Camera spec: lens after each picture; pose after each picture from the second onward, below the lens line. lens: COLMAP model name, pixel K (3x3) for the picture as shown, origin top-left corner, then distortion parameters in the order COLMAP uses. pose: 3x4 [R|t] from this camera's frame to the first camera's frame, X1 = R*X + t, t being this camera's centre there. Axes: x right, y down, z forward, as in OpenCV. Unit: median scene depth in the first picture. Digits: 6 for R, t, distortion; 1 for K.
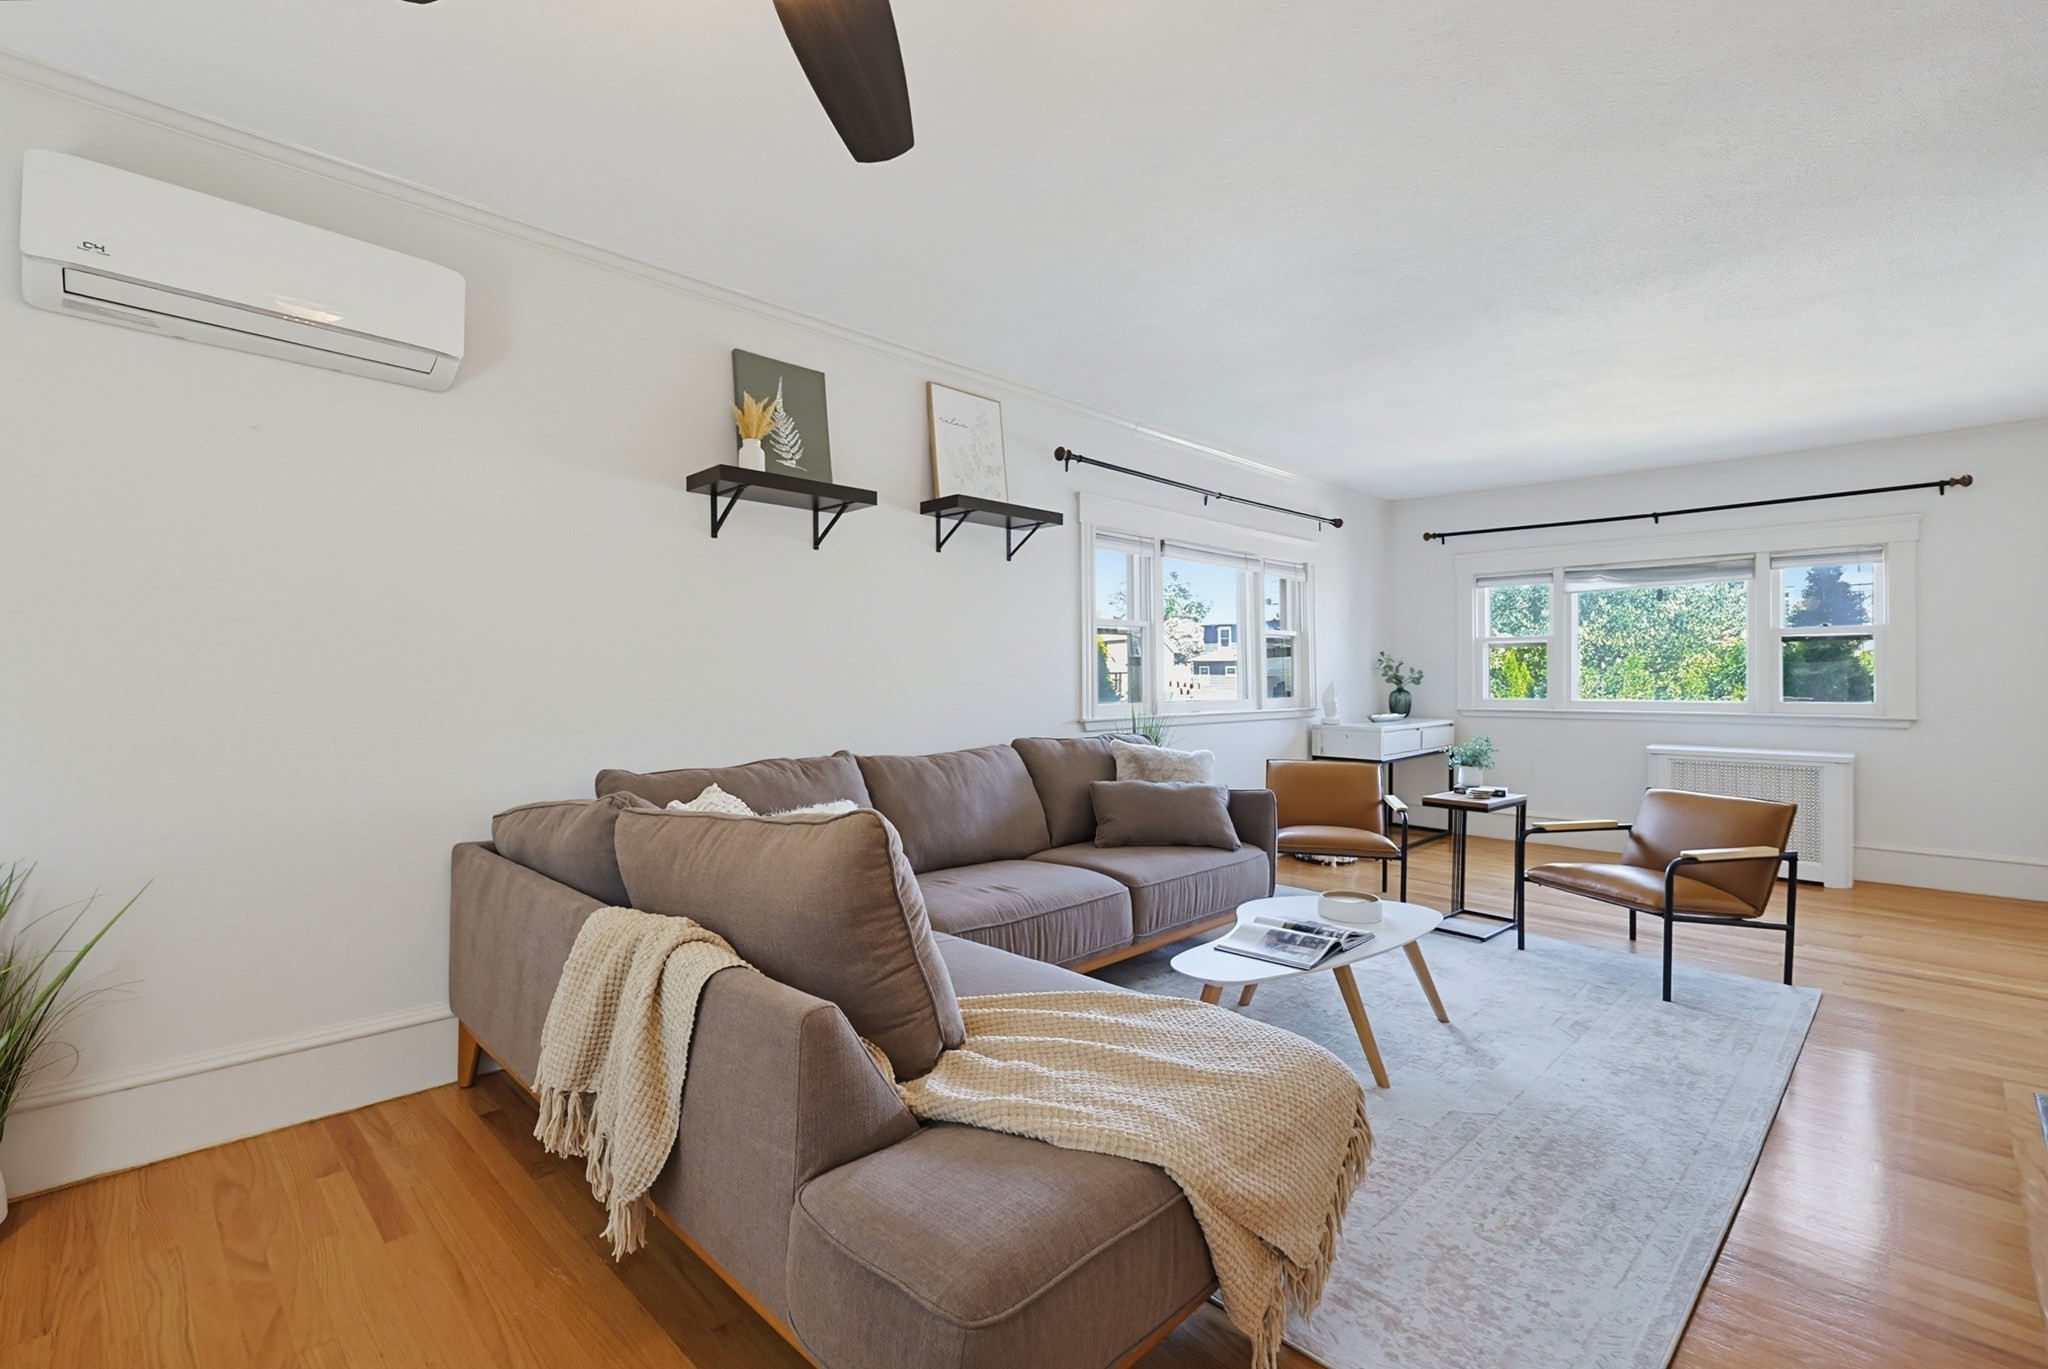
lens RADIAL K [[900.1, 0, 1014.5], [0, 900.1, 688.7], [0, 0, 1]] dist [0.000473, 0.000135]
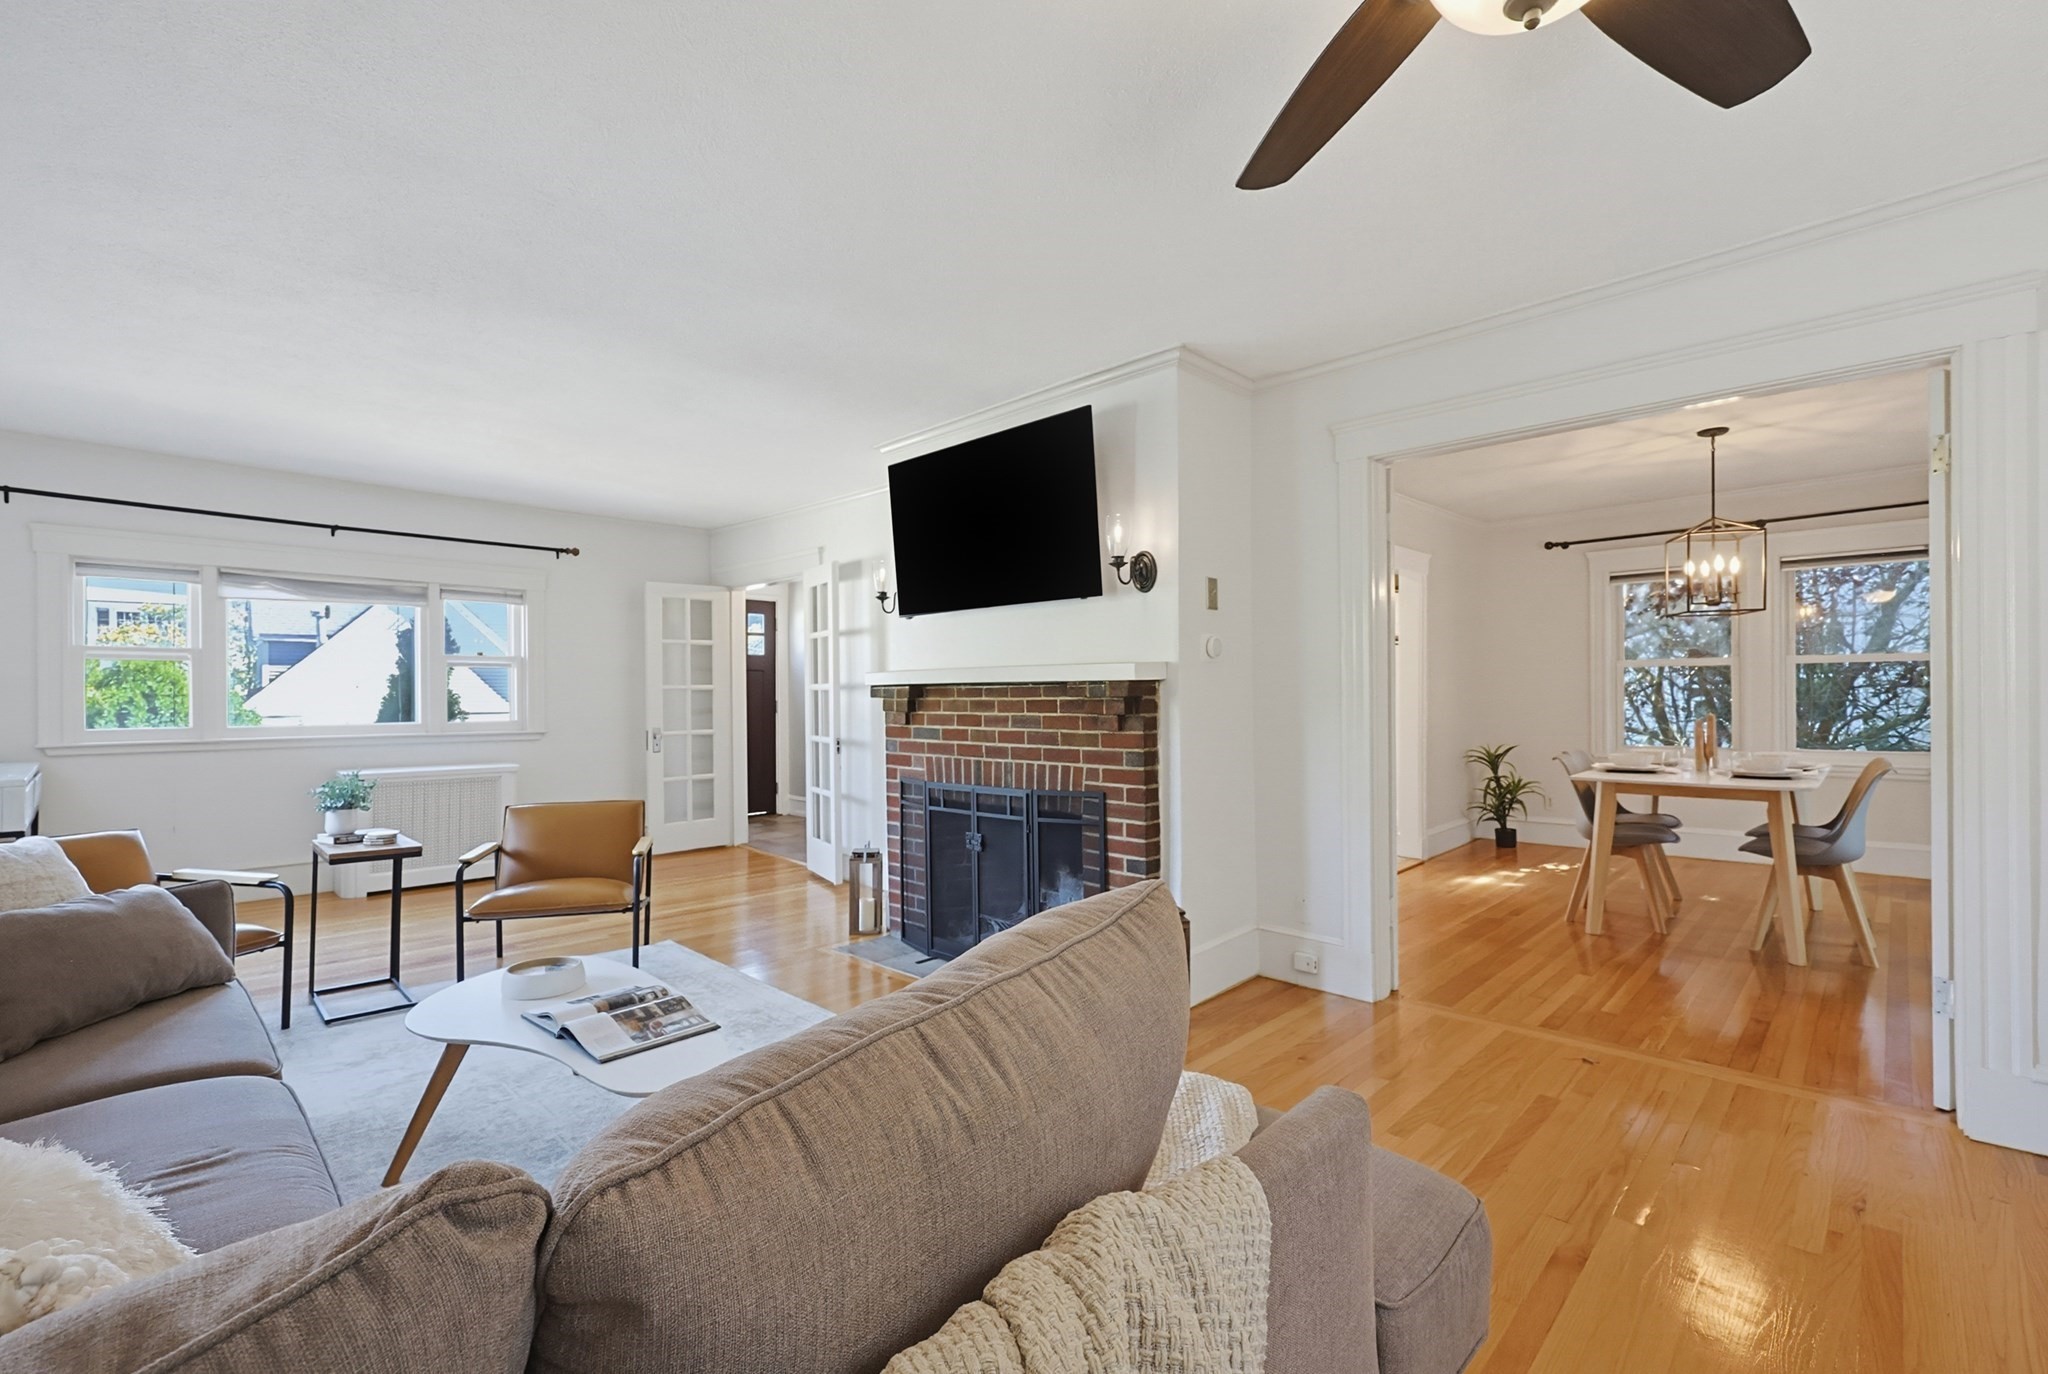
lens RADIAL K [[900.1, 0, 1014.5], [0, 900.1, 691.2], [0, 0, 1]] dist [0.000473, 0.000135]
pose [[-0.007786, 0.005362, 0.999955, -0.364950], [0.015235, 0.999870, -0.005243, -0.007788], [-0.999854, 0.015193, -0.007867, 0.453918]]
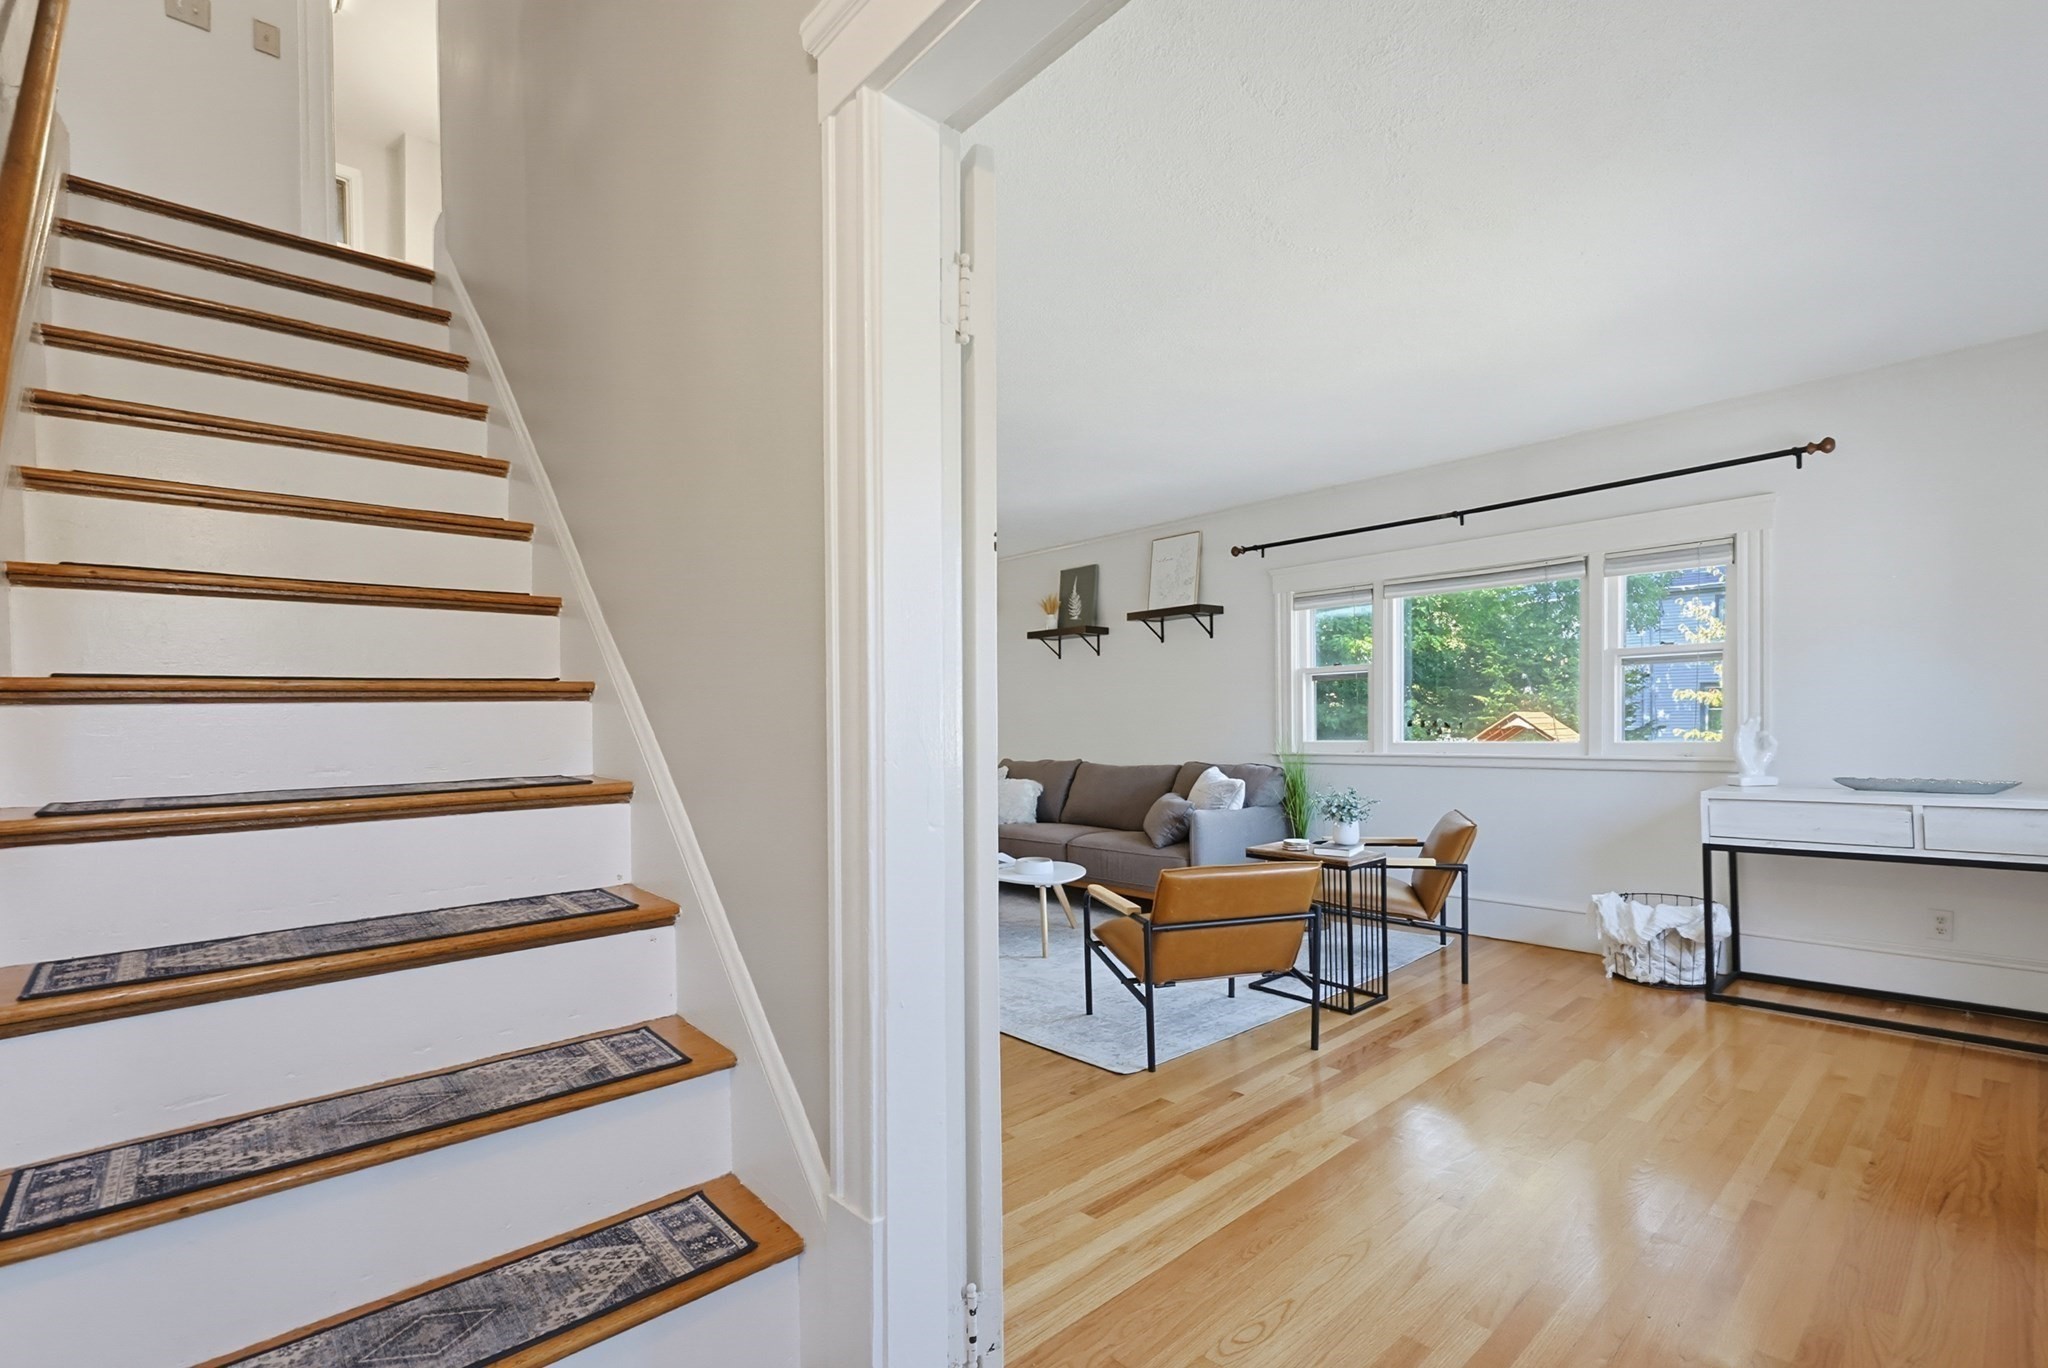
lens RADIAL K [[940.3, 0, 1035.8], [0, 940.3, 732.4], [0, 0, 1]] dist [-0.001688, 0.000186]
pose [[-0.041970, 0.010285, -0.999066, 1.625503], [0.003863, 0.999941, 0.010132, -0.009974], [0.999111, -0.003434, -0.042008, 0.854358]]
